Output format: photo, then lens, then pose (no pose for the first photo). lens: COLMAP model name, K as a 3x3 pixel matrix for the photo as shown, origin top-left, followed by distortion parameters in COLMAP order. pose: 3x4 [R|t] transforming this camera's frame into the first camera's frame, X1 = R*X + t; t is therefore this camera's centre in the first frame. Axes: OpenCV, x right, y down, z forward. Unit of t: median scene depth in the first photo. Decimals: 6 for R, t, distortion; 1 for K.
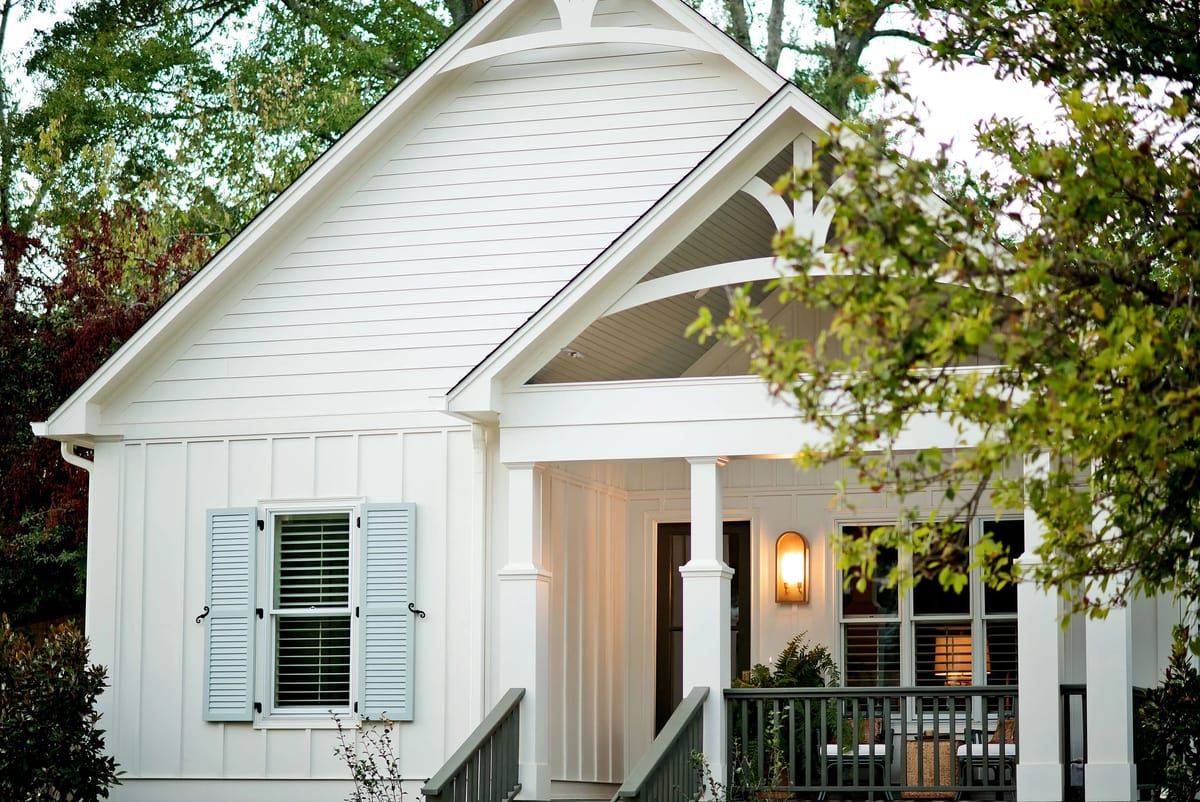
lens RADIAL K [[2871.4, 0, 600.0], [0, 2871.4, 401.0], [0, 0, 1]] dist [-0.081943, 0.060429]
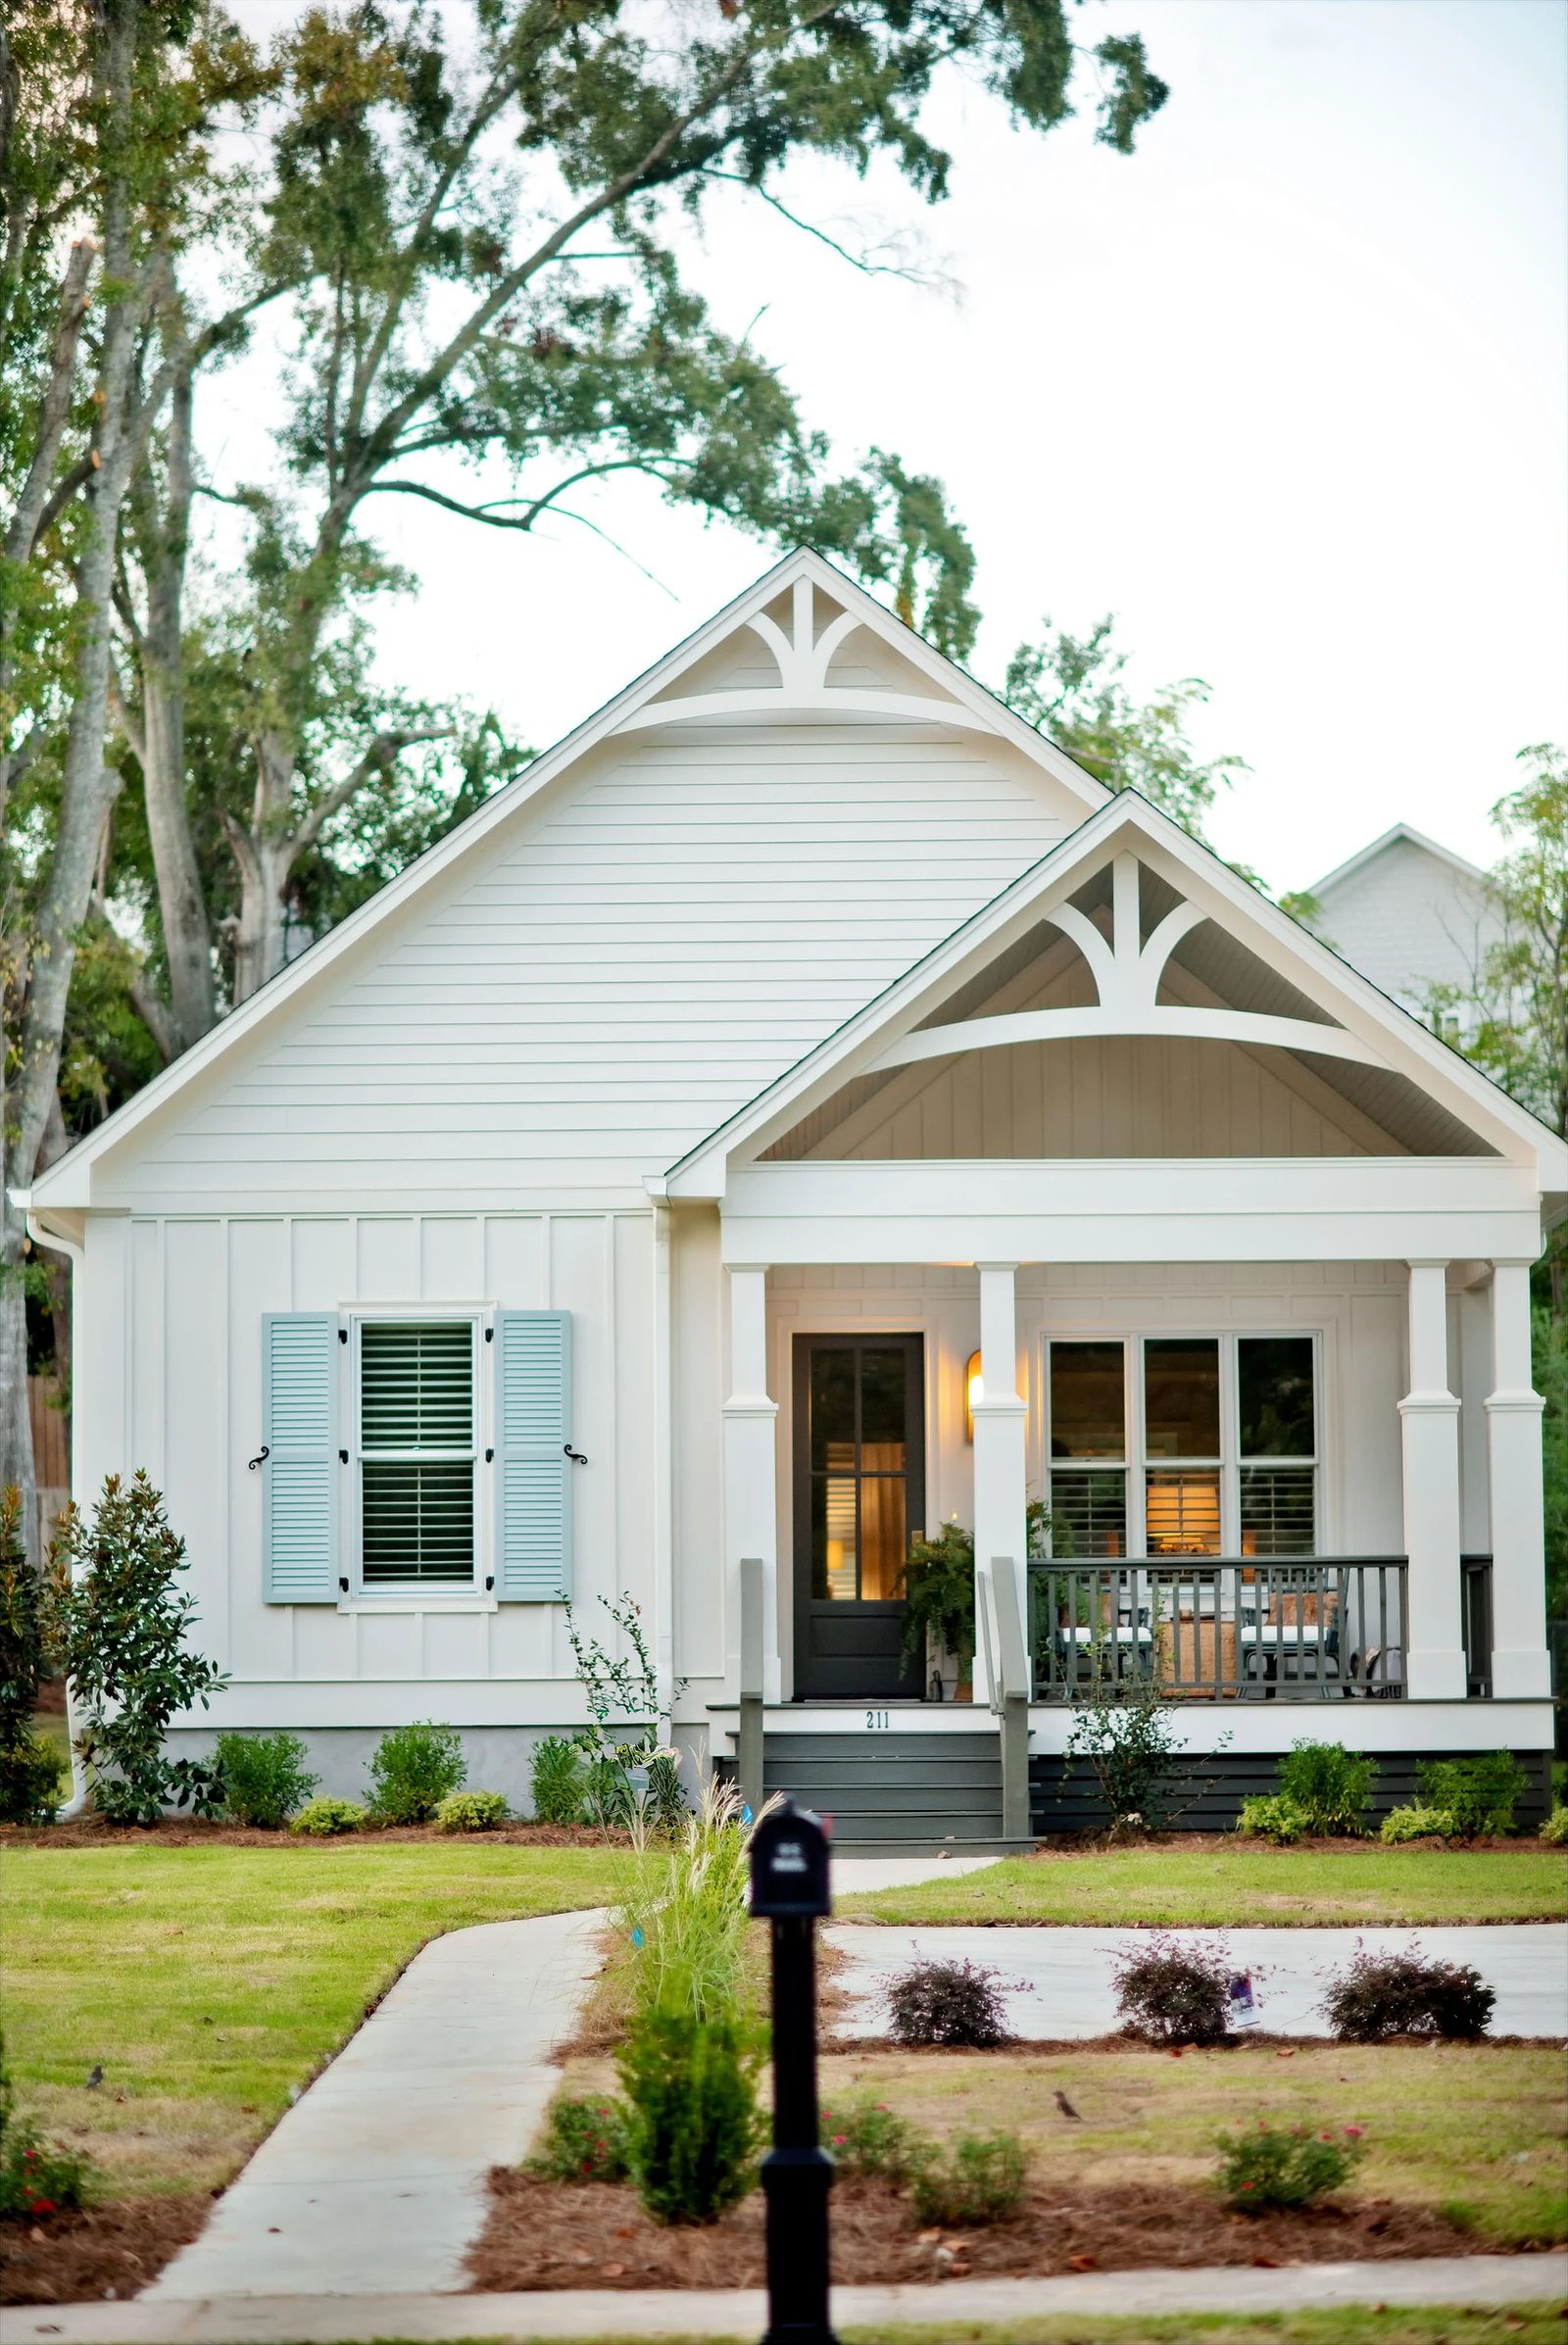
lens RADIAL K [[5264.3, 0, 784.0], [0, 5264.3, 1172.5], [0, 0, 1]] dist [-0.021951, 0.002367]
pose [[0.948507, 0.018894, 0.316193, -0.442213], [-0.031019, 0.998962, 0.033356, -0.047620], [-0.315235, -0.041447, 0.948108, -0.314953]]
